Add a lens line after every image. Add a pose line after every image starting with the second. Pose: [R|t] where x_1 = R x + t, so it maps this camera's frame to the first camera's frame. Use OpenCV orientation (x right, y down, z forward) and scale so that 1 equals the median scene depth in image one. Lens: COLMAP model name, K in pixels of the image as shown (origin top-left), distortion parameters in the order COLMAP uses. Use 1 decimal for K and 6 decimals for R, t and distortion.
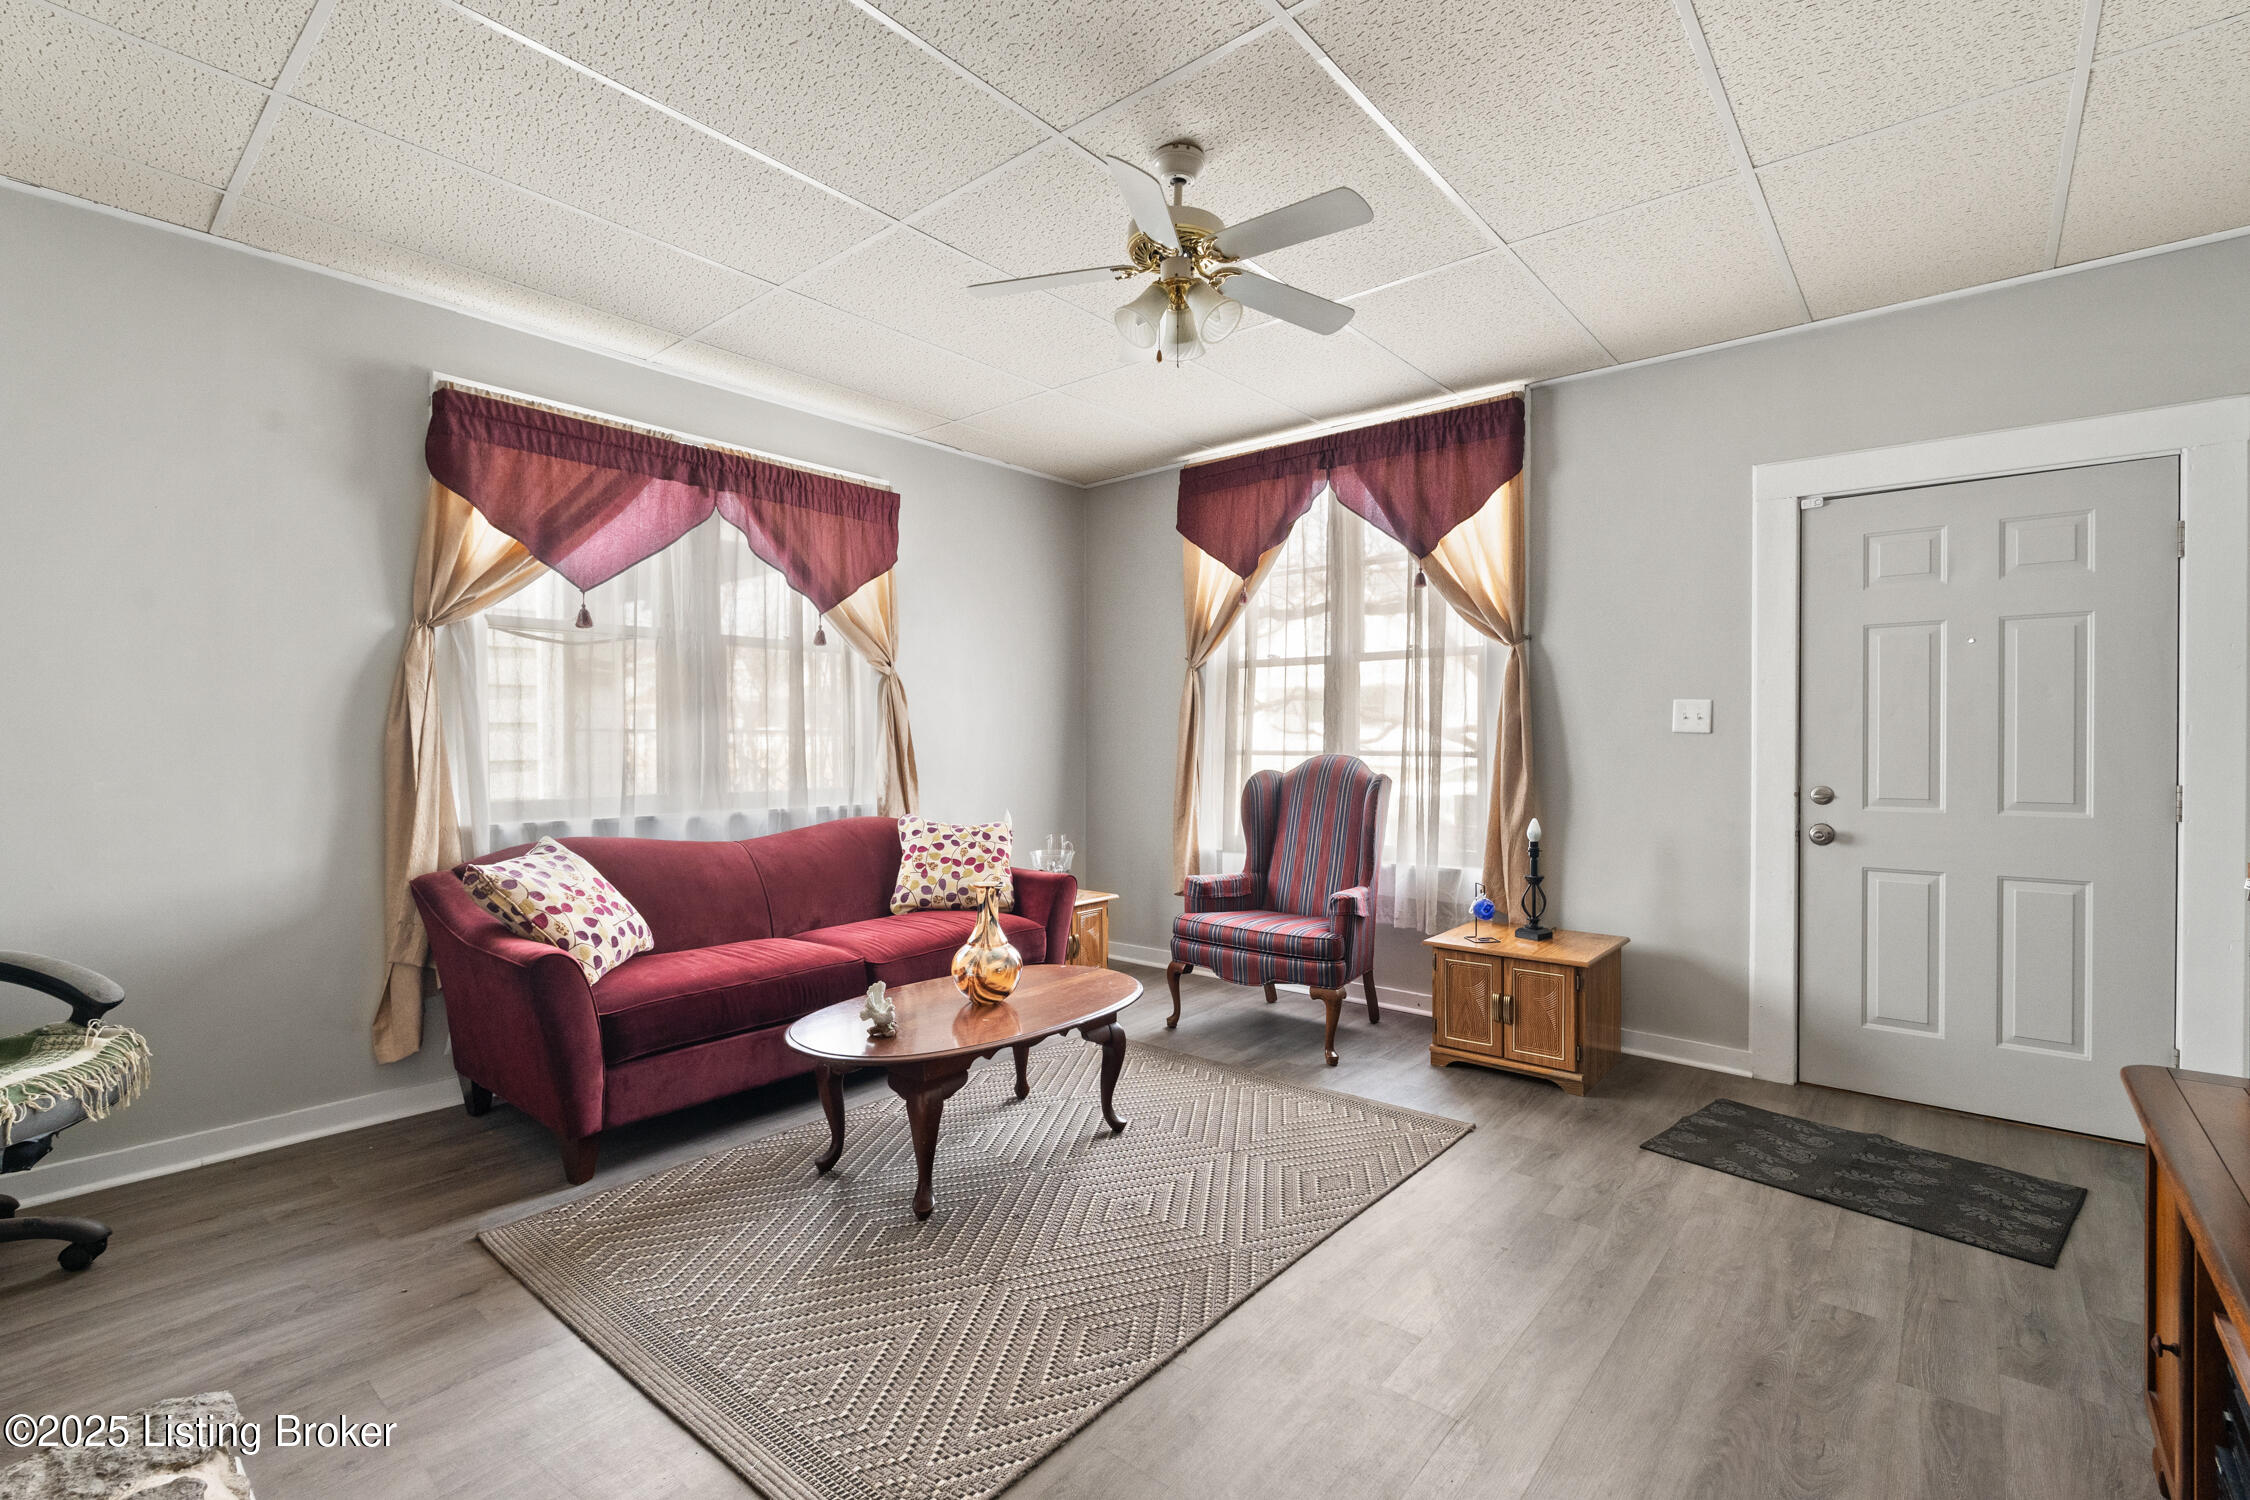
lens RADIAL K [[1005.9, 0, 1125.0], [0, 1005.9, 750.0], [0, 0, 1]] dist [-0.002562, -0.000555]
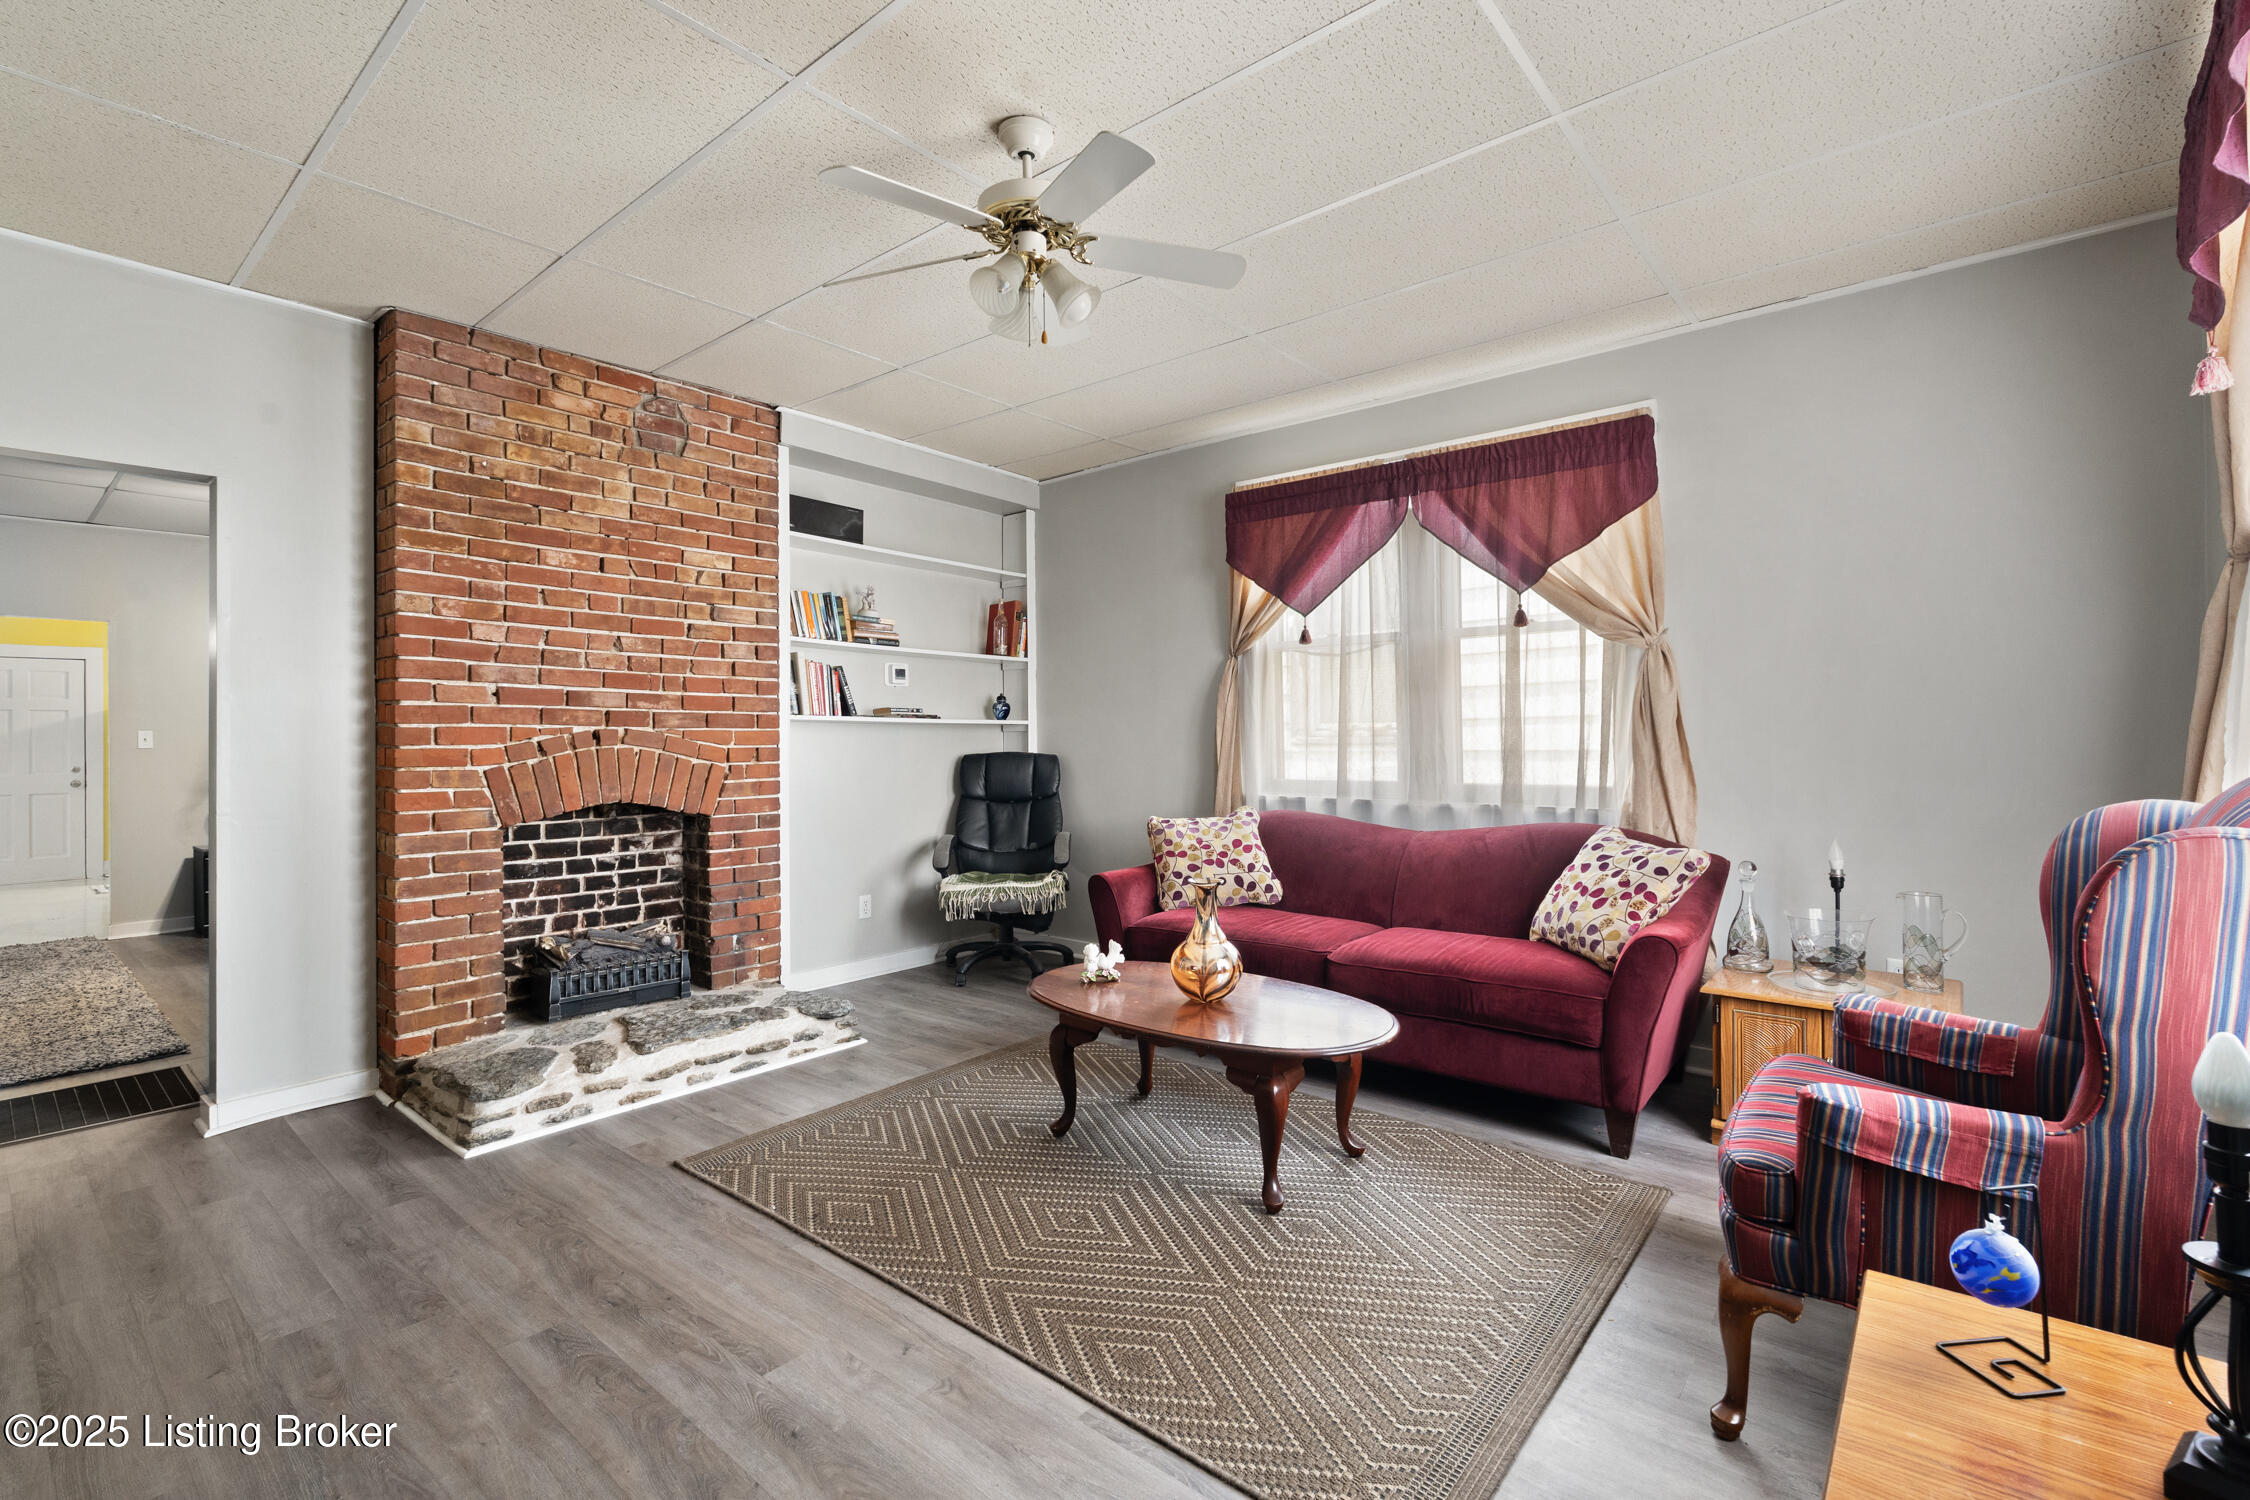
lens RADIAL K [[1000.5, 0, 1120.7], [0, 1000.5, 747.9], [0, 0, 1]] dist [-0.002900, 0.000087]
pose [[0.002799, 0.008325, -0.999961, 0.698844], [0.001289, 0.999964, 0.008329, -0.003588], [0.999995, -0.001312, 0.002788, 0.757625]]
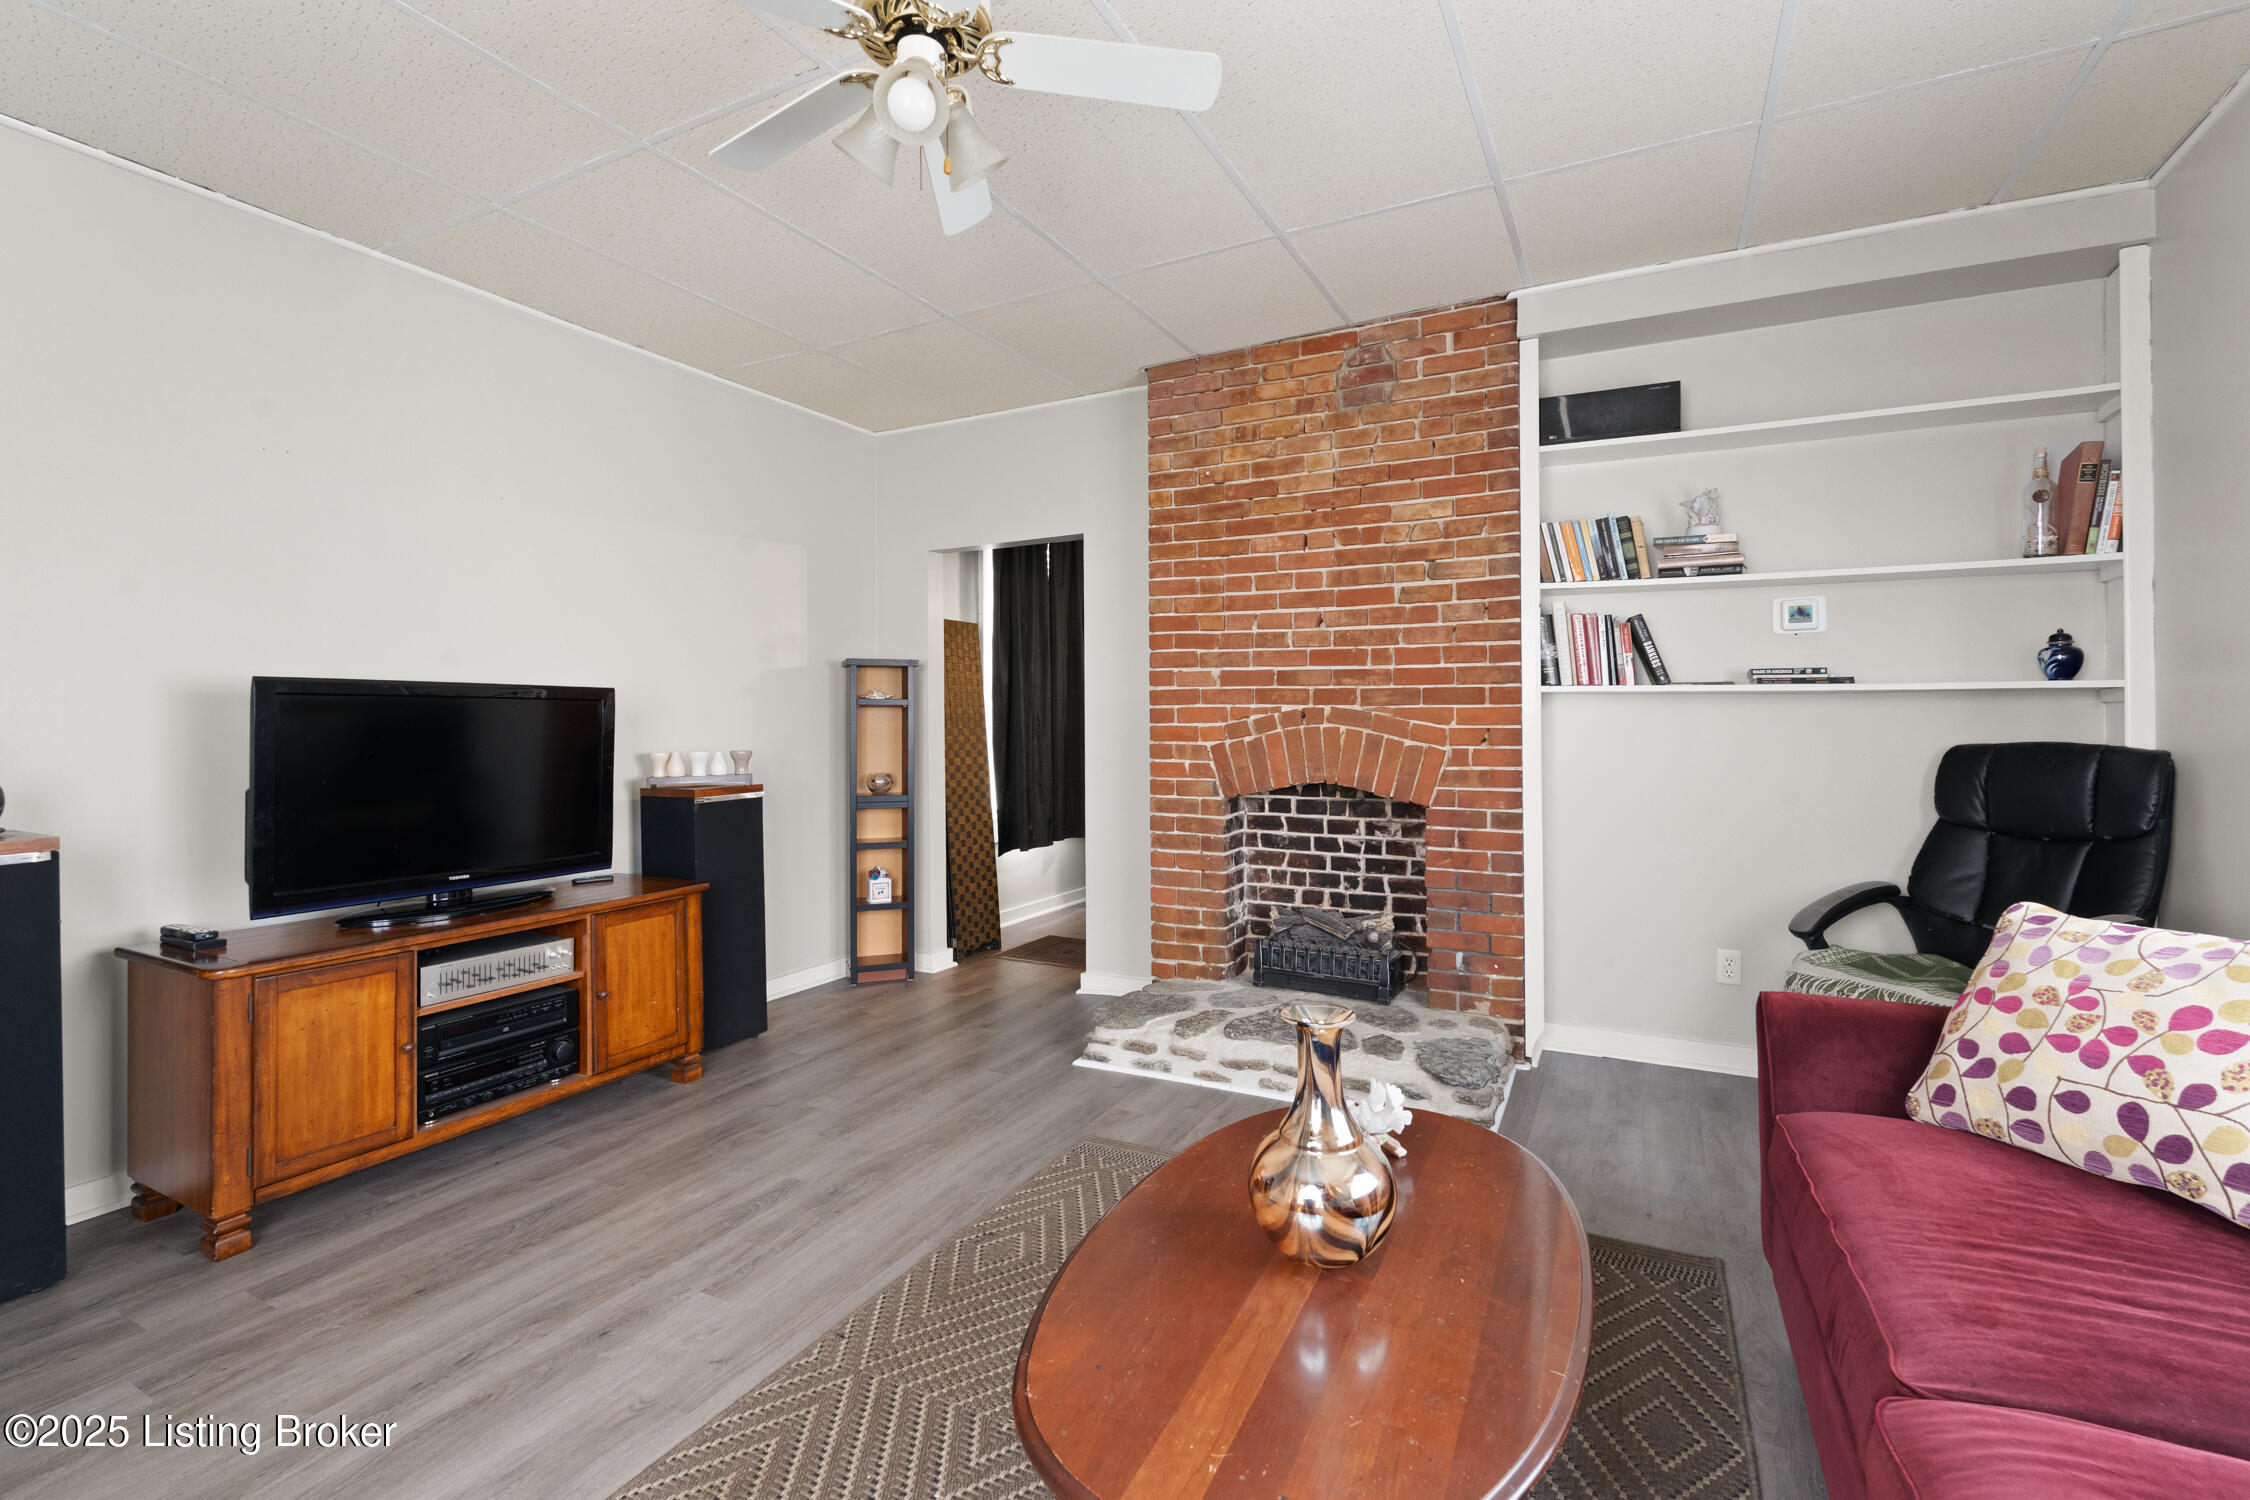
lens RADIAL K [[1003.7, 0, 1121.4], [0, 1003.7, 732.0], [0, 0, 1]] dist [-0.005681, 0.000901]
pose [[-0.975728, 0.006395, -0.218894, 0.054245], [0.002701, 0.999849, 0.017170, -0.008715], [0.218971, 0.016162, -0.975598, 1.198979]]
